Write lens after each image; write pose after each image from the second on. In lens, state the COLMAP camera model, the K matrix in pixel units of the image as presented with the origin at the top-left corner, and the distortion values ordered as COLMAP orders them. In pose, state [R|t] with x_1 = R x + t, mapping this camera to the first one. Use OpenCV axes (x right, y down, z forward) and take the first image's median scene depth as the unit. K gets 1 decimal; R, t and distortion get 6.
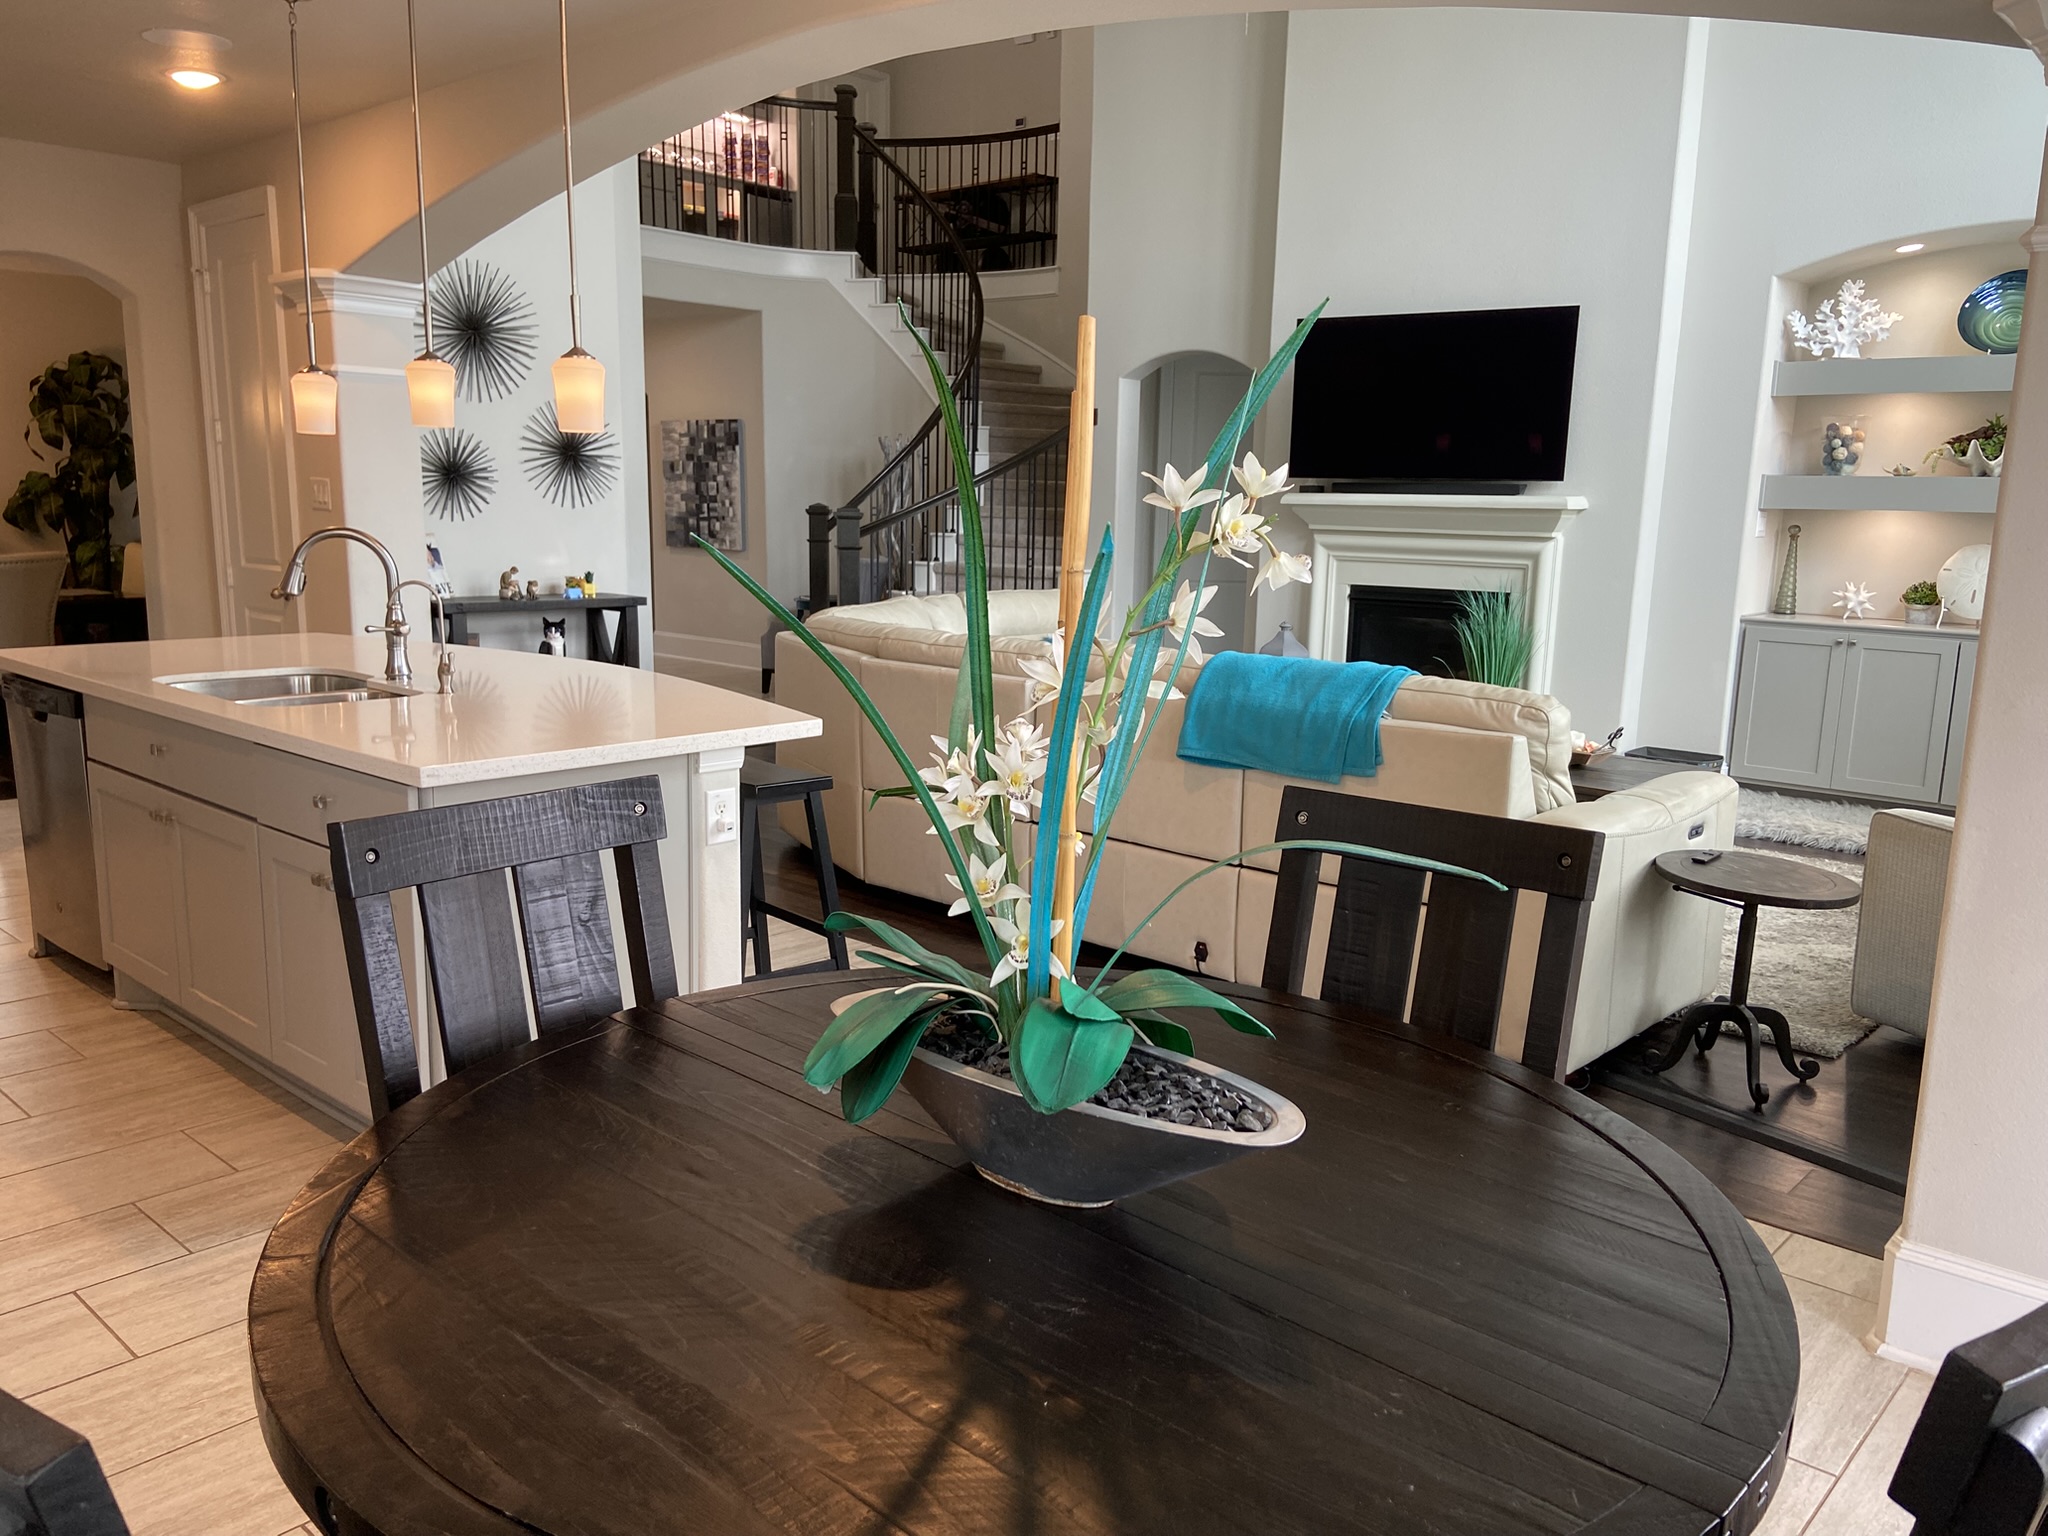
lens RADIAL K [[1544.7, 0, 1031.1], [0, 1544.7, 775.8], [0, 0, 1]] dist [0.114308, -0.139035]
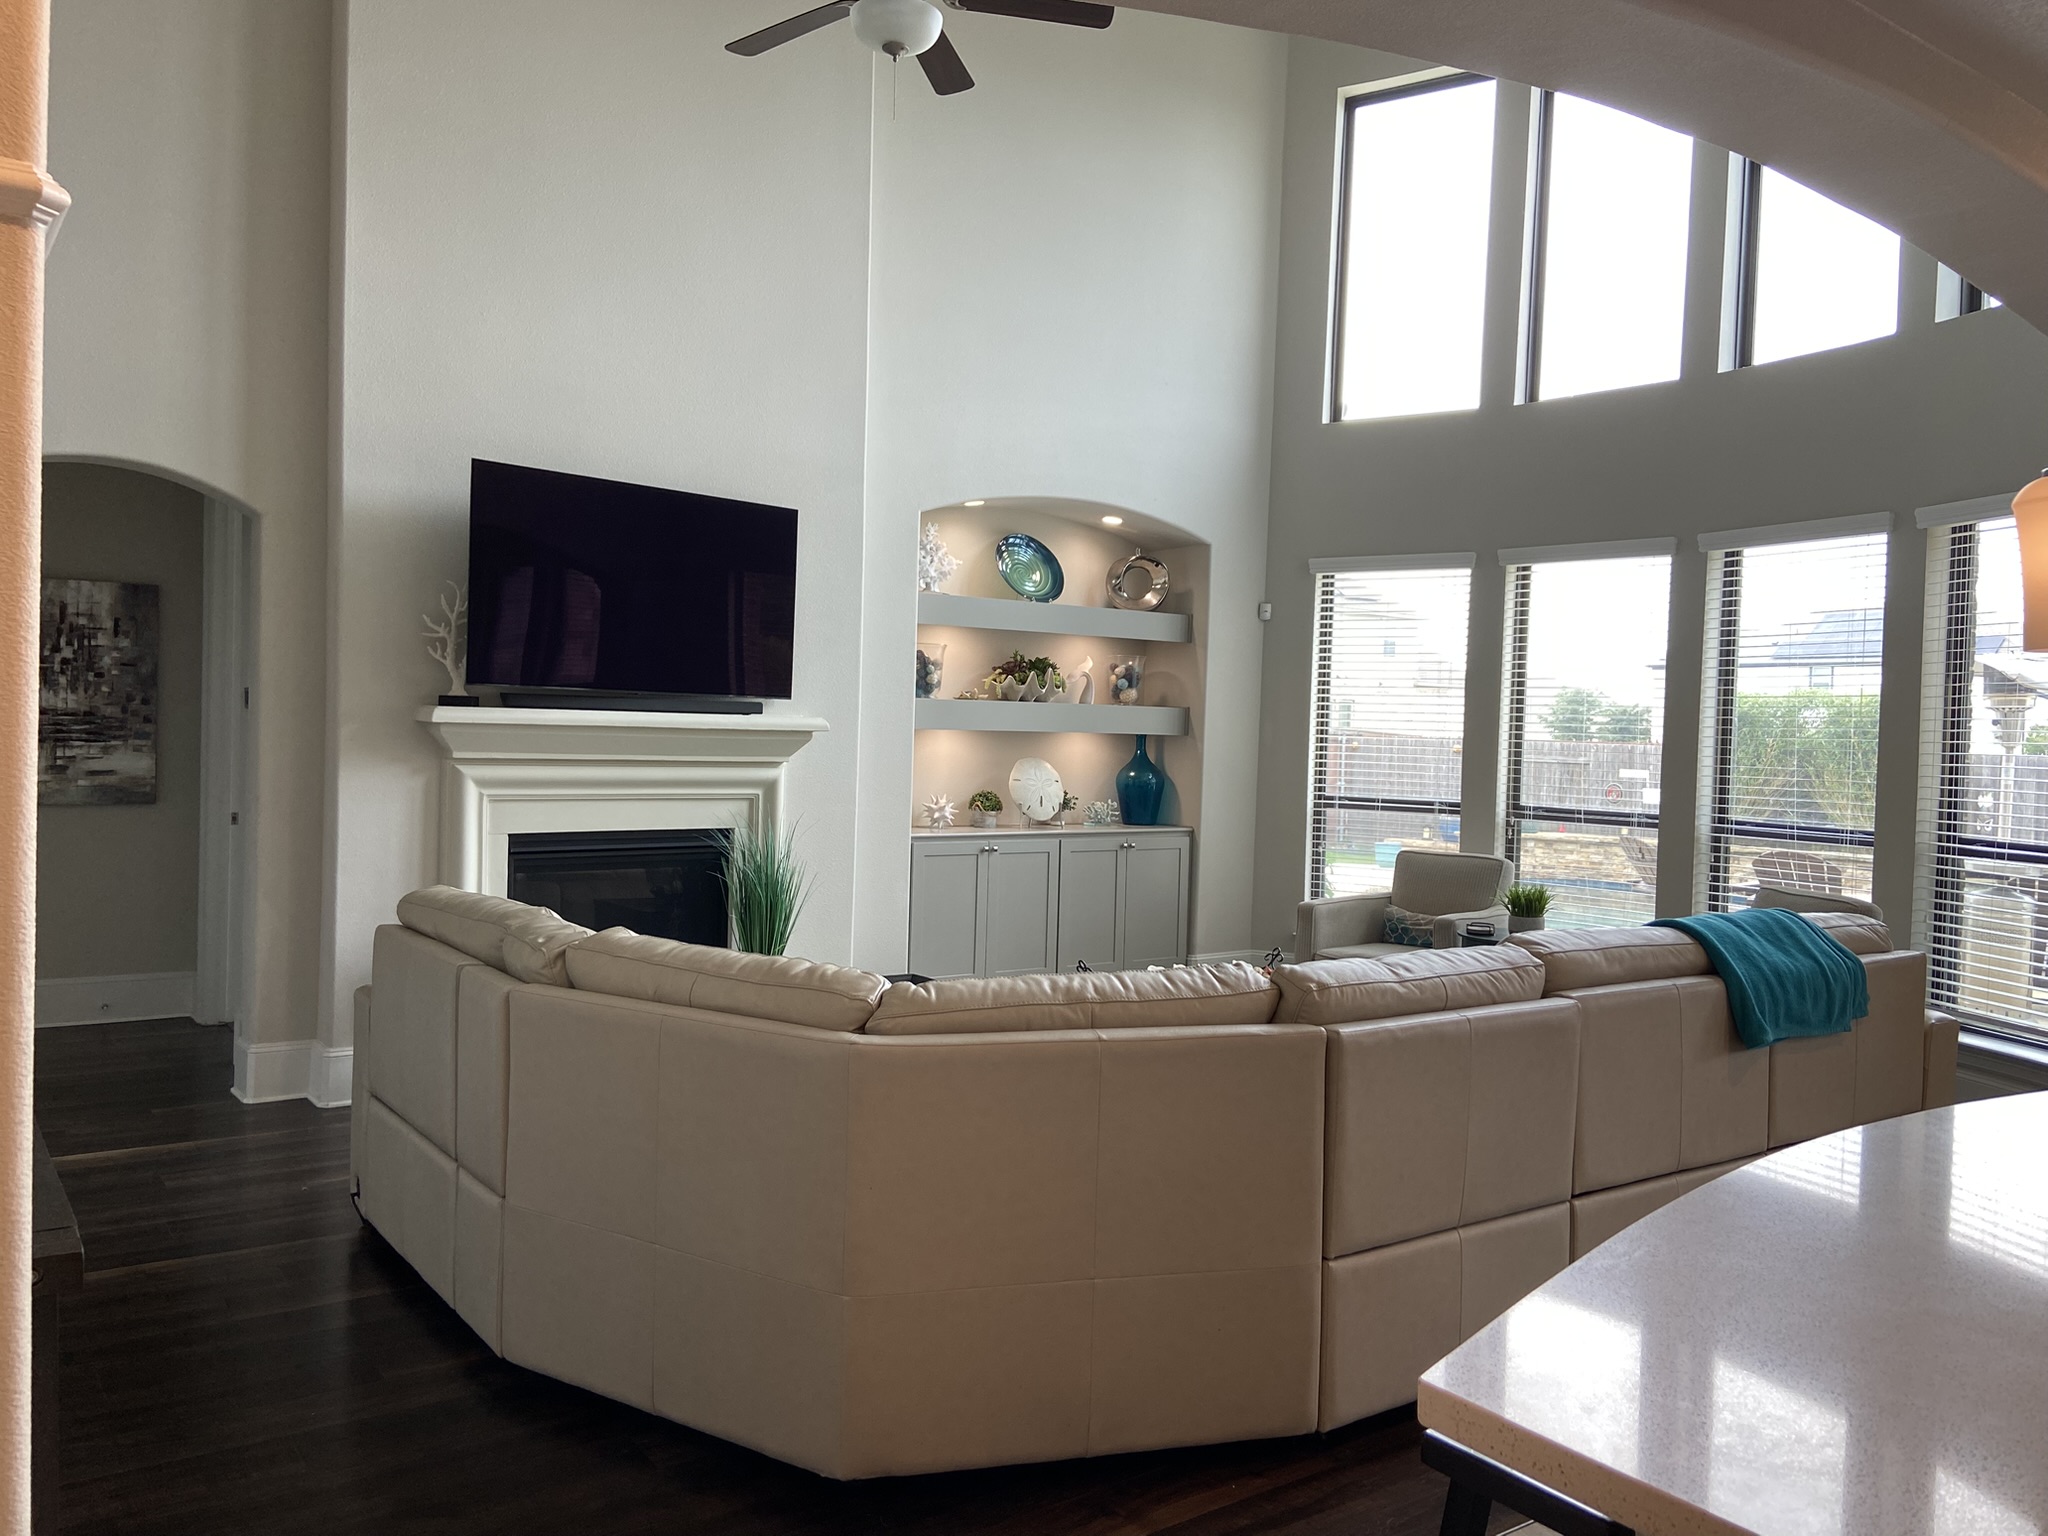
lens RADIAL K [[1544.7, 0, 937.1], [0, 1544.7, 736.1], [0, 0, 1]] dist [0.114308, -0.139035]
pose [[0.209970, -0.027431, 0.977323, -0.515448], [0.150922, 0.988535, -0.004679, -0.156363], [-0.965989, 0.148482, 0.211703, 0.763982]]
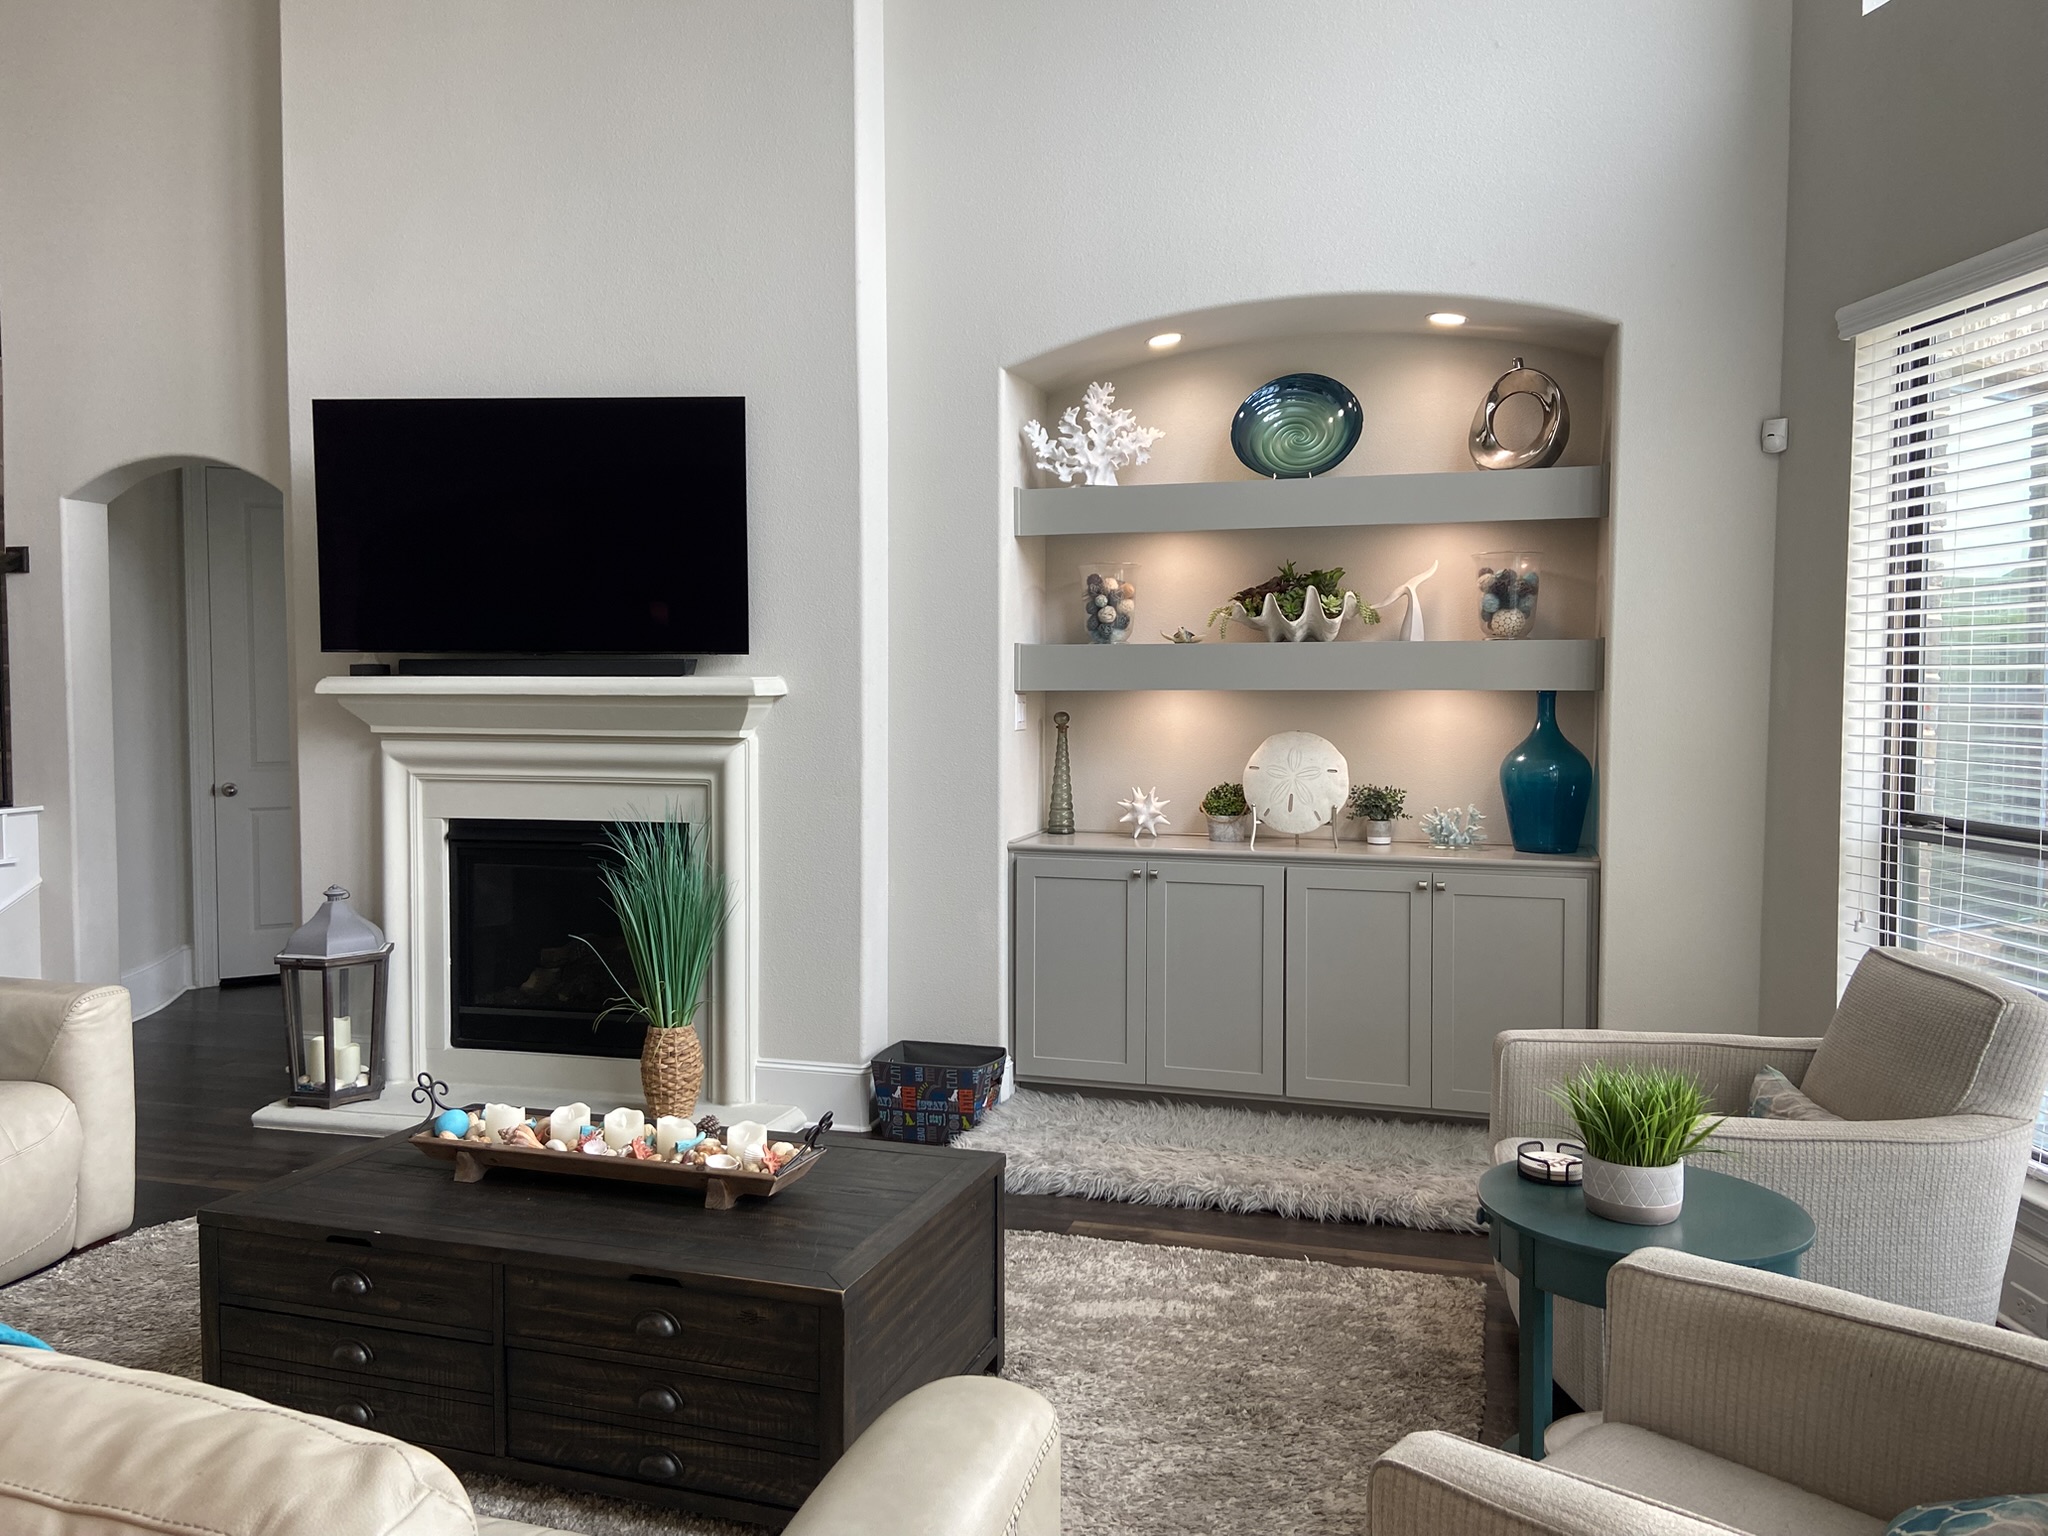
lens RADIAL K [[1544.7, 0, 1040.6], [0, 1544.7, 704.4], [0, 0, 1]] dist [0.114308, -0.139035]
pose [[0.898239, -0.030368, 0.438457, 0.168262], [0.098873, 0.986001, -0.134264, -0.069375], [-0.428241, 0.163953, 0.888667, 0.380397]]
